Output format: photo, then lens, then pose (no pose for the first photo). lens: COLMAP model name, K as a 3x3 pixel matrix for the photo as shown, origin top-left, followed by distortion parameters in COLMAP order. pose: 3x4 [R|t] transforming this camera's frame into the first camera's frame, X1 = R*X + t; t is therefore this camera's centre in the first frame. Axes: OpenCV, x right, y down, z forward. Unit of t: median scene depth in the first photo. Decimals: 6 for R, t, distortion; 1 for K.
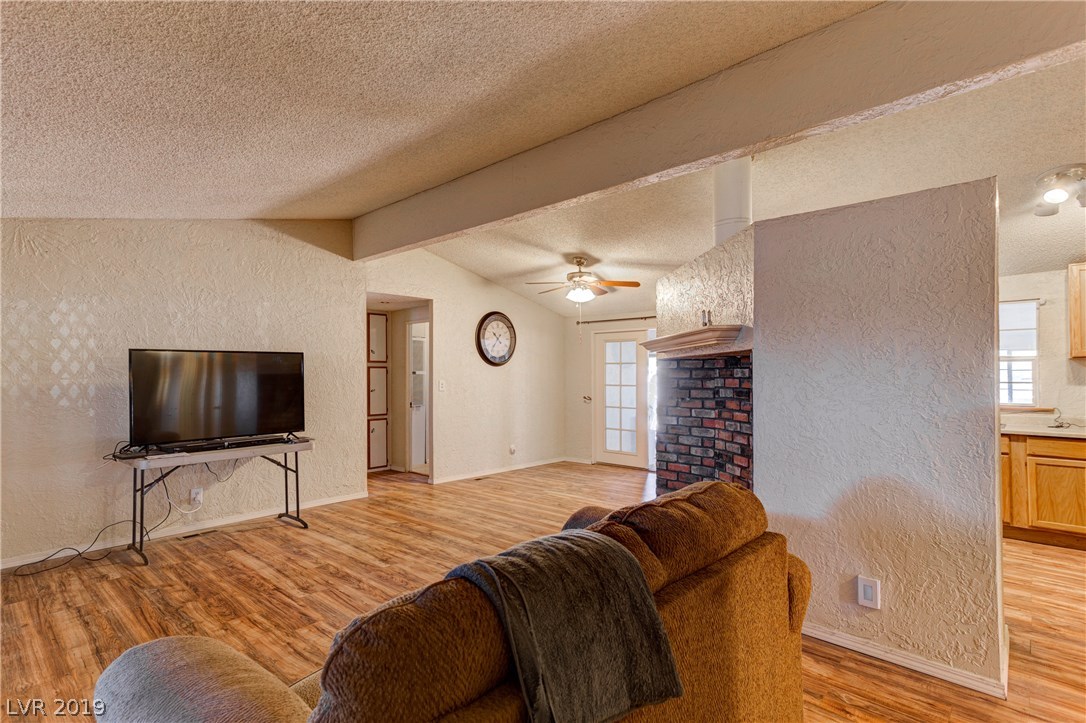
lens RADIAL K [[524.8, 0, 543.0], [0, 524.8, 371.0], [0, 0, 1]] dist [0.027807, 0.003149]
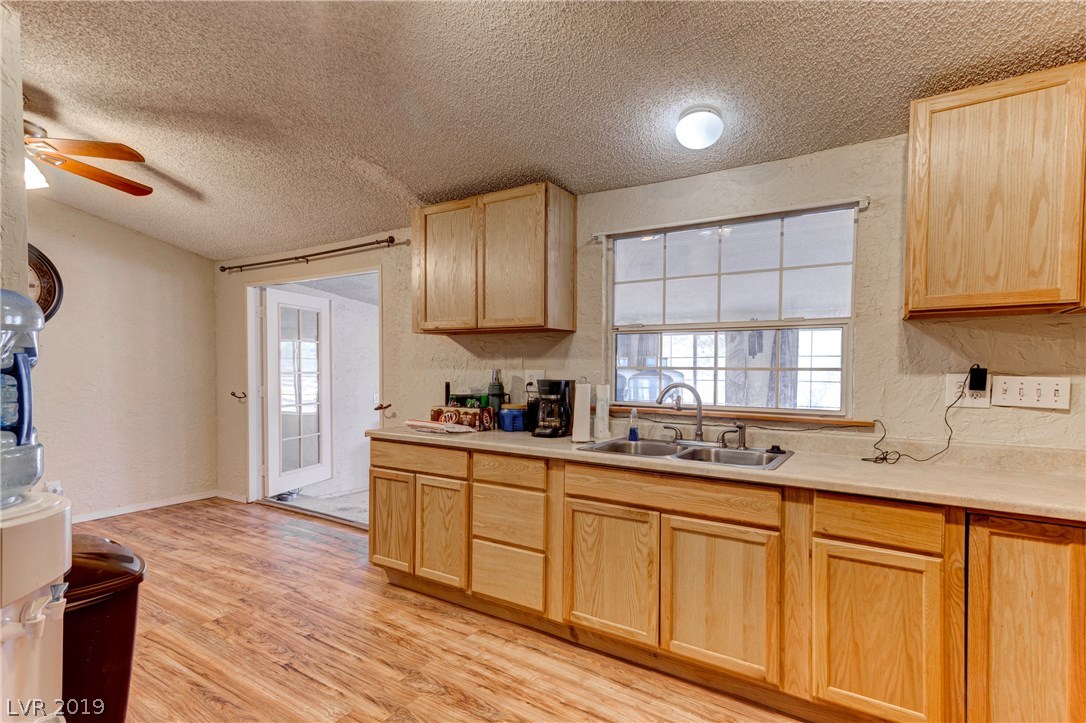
lens RADIAL K [[524.8, 0, 546.1], [0, 524.8, 368.7], [0, 0, 1]] dist [0.027807, 0.003149]
pose [[0.986012, 0.006902, 0.166534, 0.605908], [-0.012621, 0.999365, 0.033307, 0.010042], [-0.166199, -0.034943, 0.985473, 0.608960]]
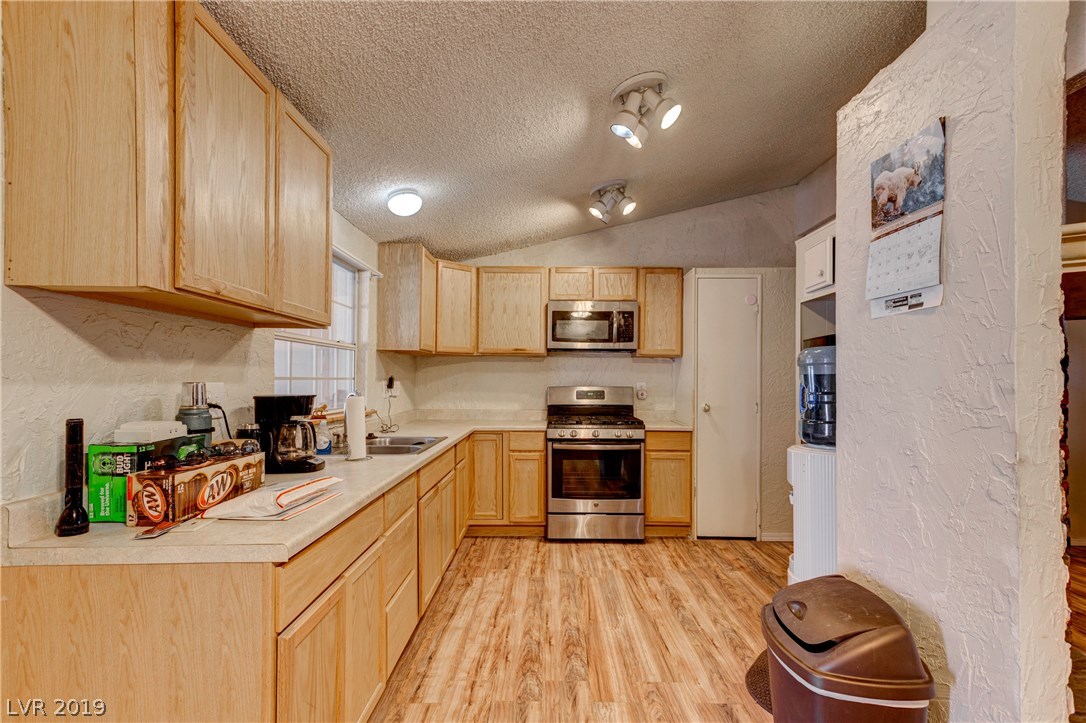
lens RADIAL K [[524.8, 0, 543.8], [0, 524.8, 371.0], [0, 0, 1]] dist [0.027807, 0.003149]
pose [[-0.657614, 0.016996, 0.753163, 0.189277], [-0.015808, 0.999214, -0.036351, 0.038974], [-0.753189, -0.035811, -0.656829, 1.427593]]
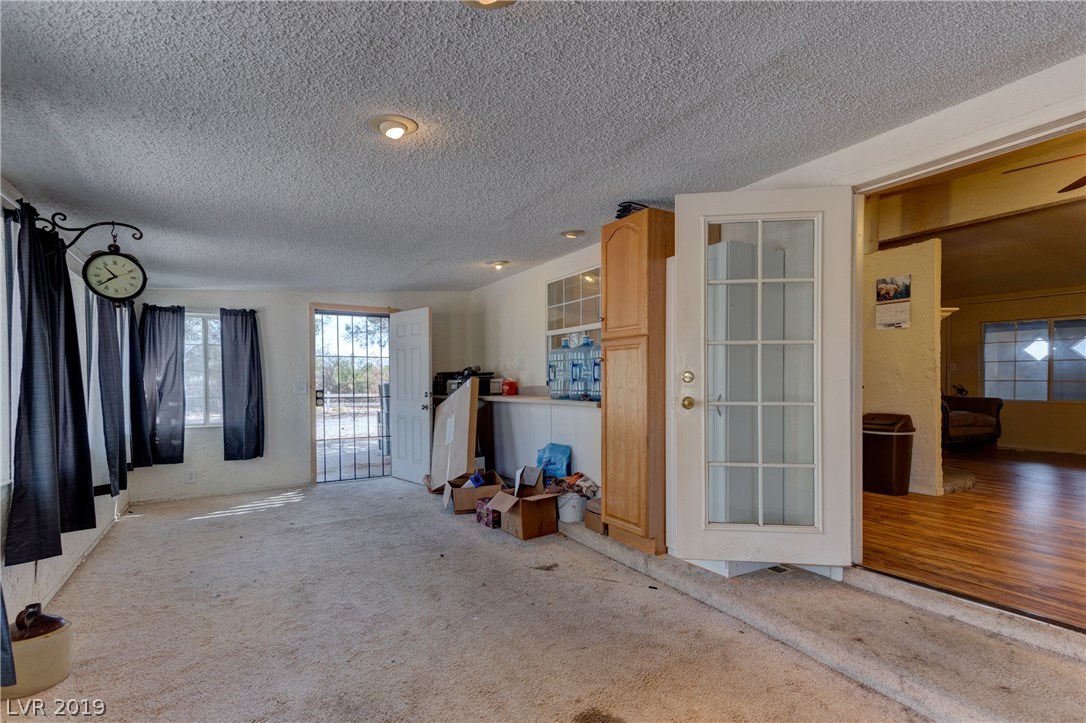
lens RADIAL K [[524.8, 0, 543.0], [0, 524.8, 391.1], [0, 0, 1]] dist [0.027807, 0.003149]
pose [[-0.958292, 0.001108, 0.285790, 0.670084], [0.000420, 0.999997, -0.002468, 0.119658], [-0.285791, -0.002245, -0.958289, 2.309269]]
